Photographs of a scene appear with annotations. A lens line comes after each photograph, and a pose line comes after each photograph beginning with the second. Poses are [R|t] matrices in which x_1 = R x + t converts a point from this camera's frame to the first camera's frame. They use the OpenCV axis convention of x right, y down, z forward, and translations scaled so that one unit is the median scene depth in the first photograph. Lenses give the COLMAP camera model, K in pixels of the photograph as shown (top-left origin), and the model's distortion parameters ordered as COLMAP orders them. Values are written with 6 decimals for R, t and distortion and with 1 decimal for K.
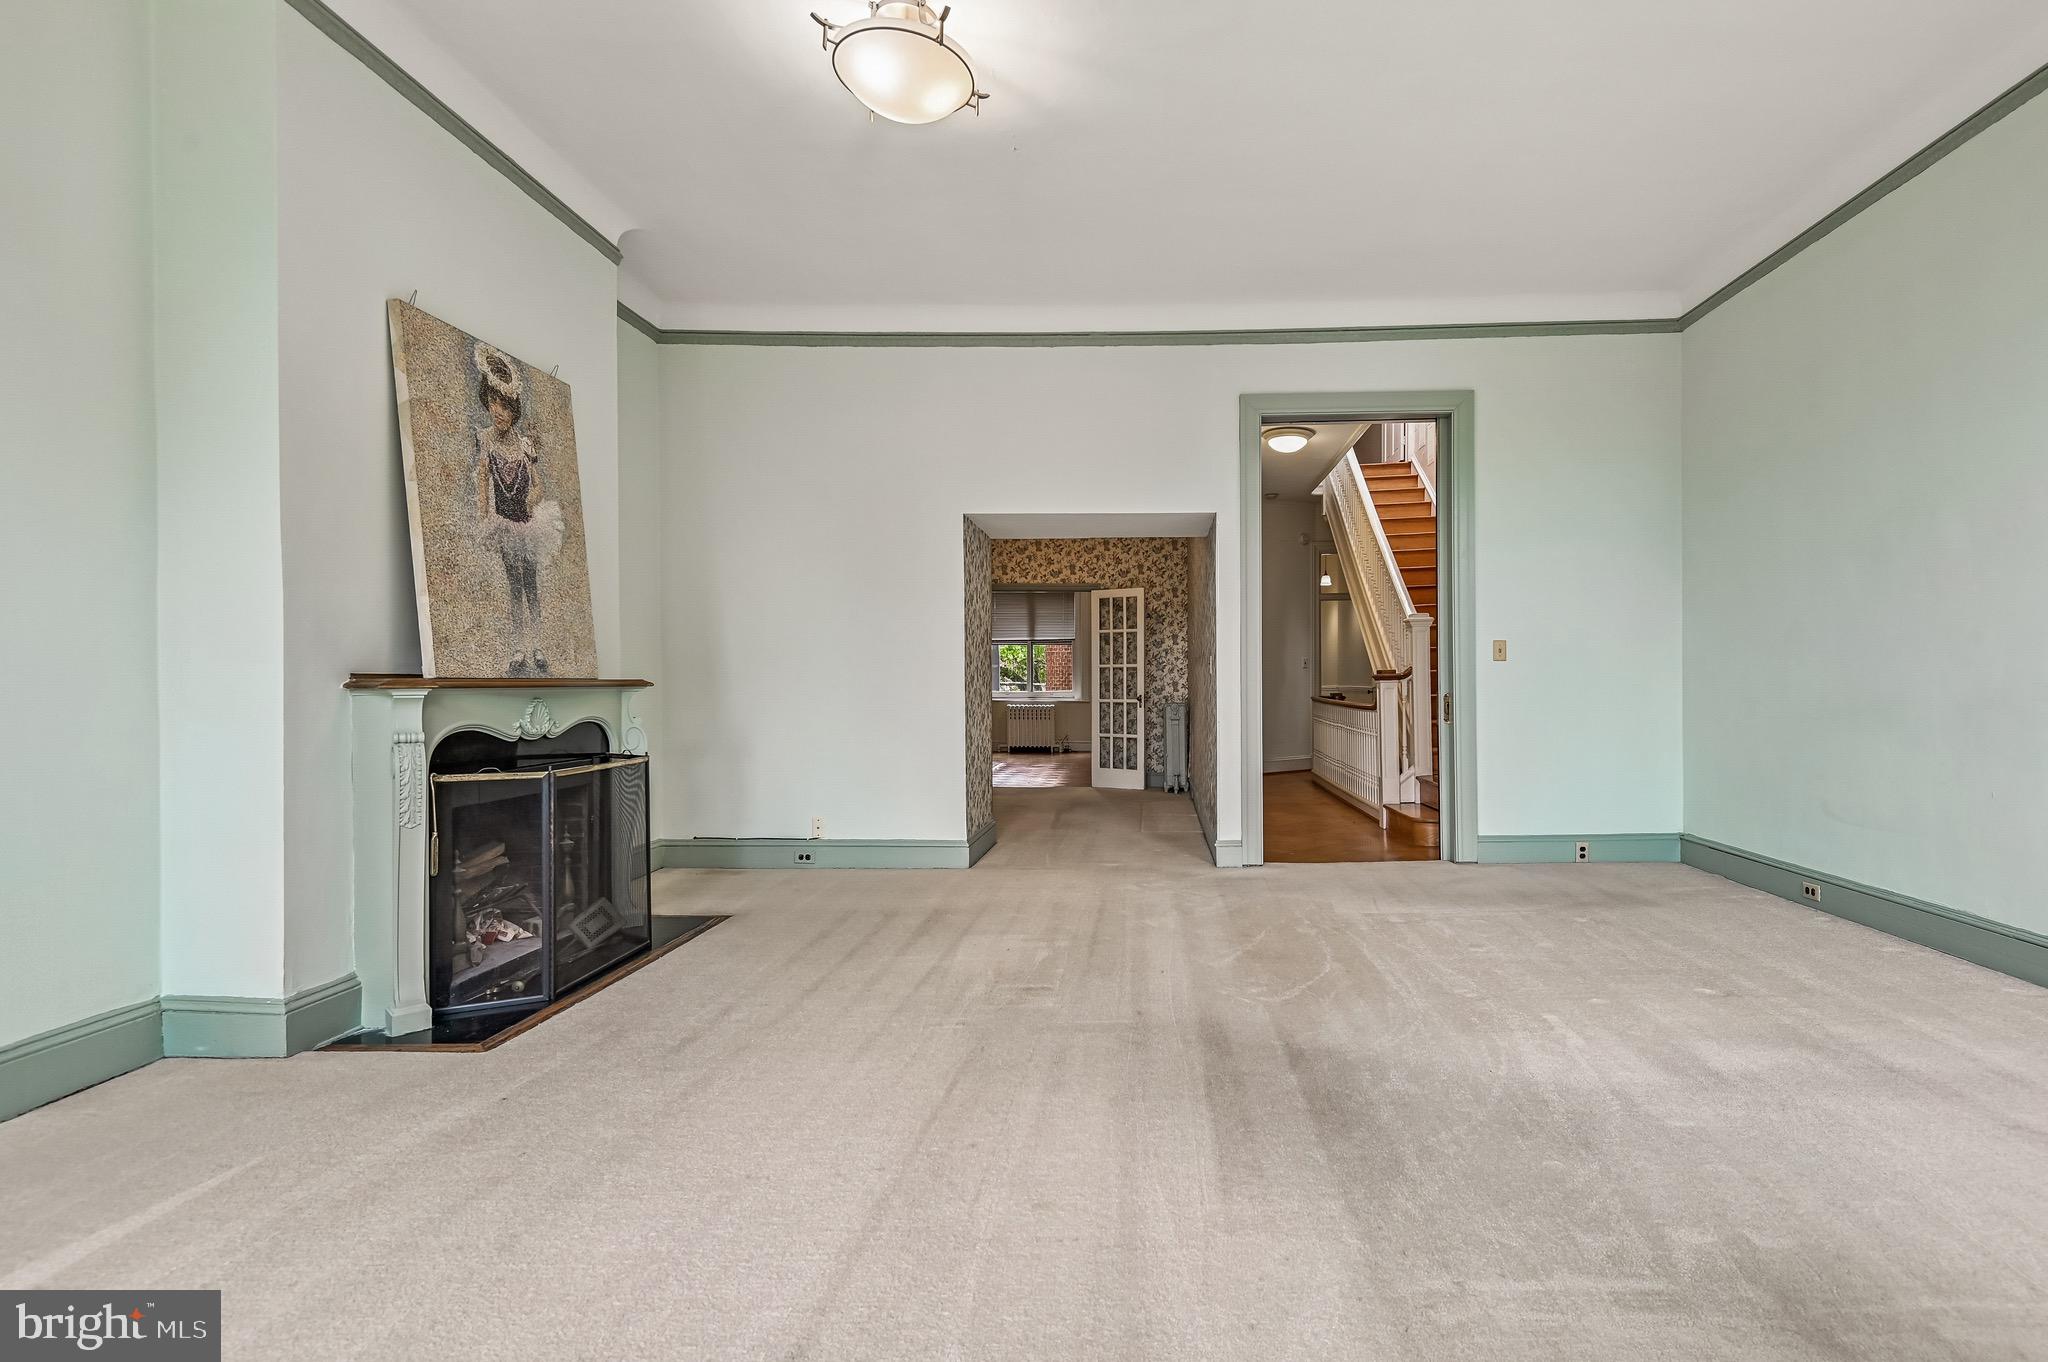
lens RADIAL K [[938.9, 0, 1023.4], [0, 938.9, 684.3], [0, 0, 1]] dist [0.018469, -0.004825]
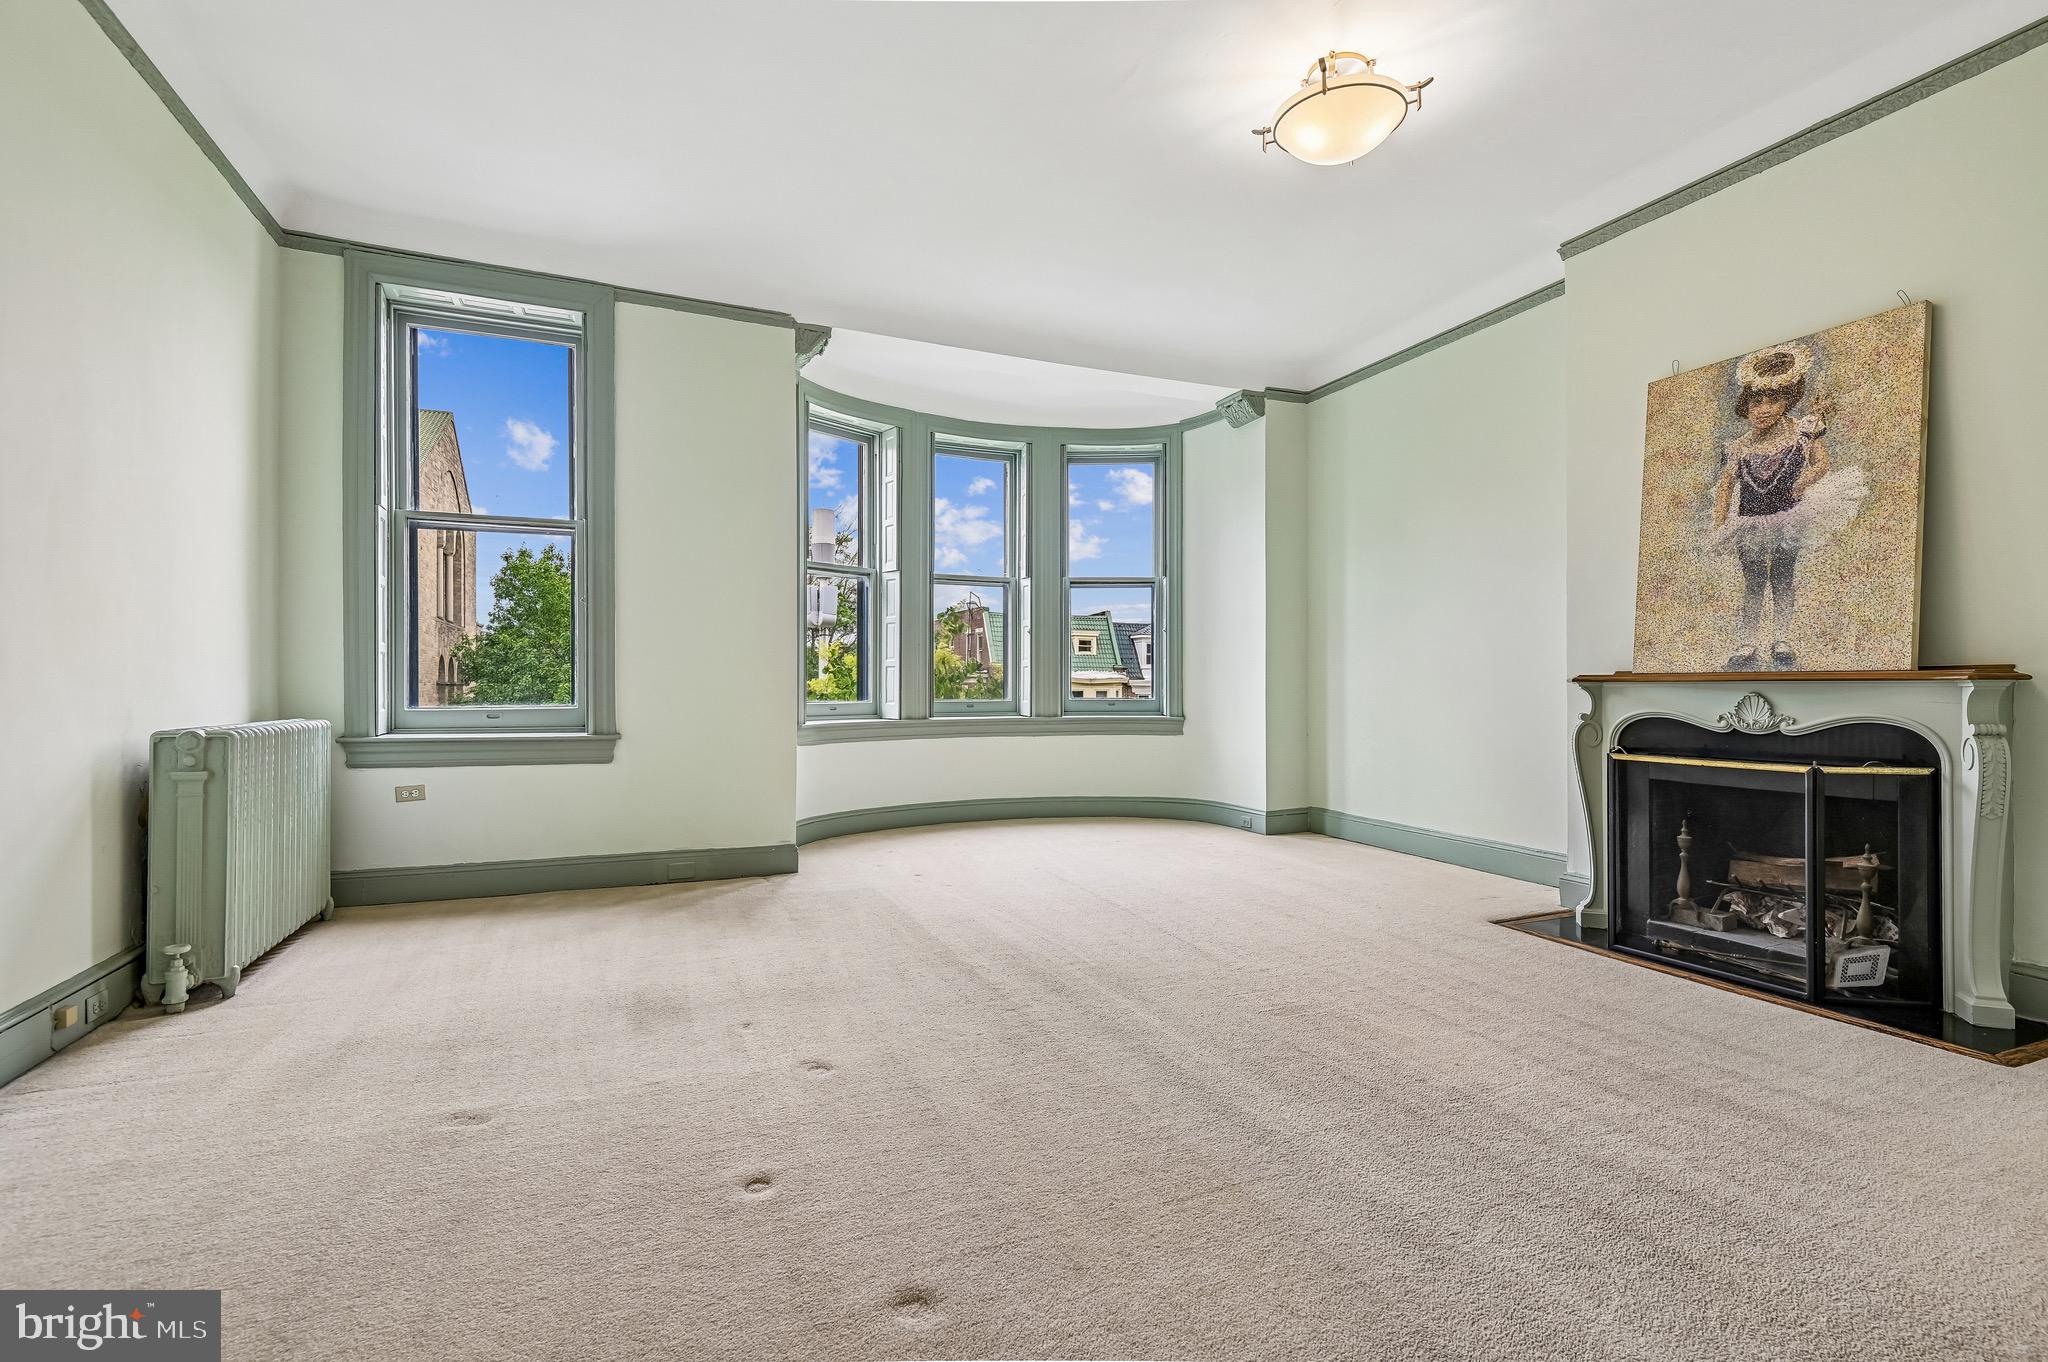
lens RADIAL K [[938.9, 0, 1022.2], [0, 938.9, 685.1], [0, 0, 1]] dist [0.018469, -0.004825]
pose [[-0.853357, -0.000301, -0.521328, 0.654688], [-0.000185, 1.000000, -0.000275, 0.007828], [0.521328, -0.000139, -0.853357, 1.442550]]
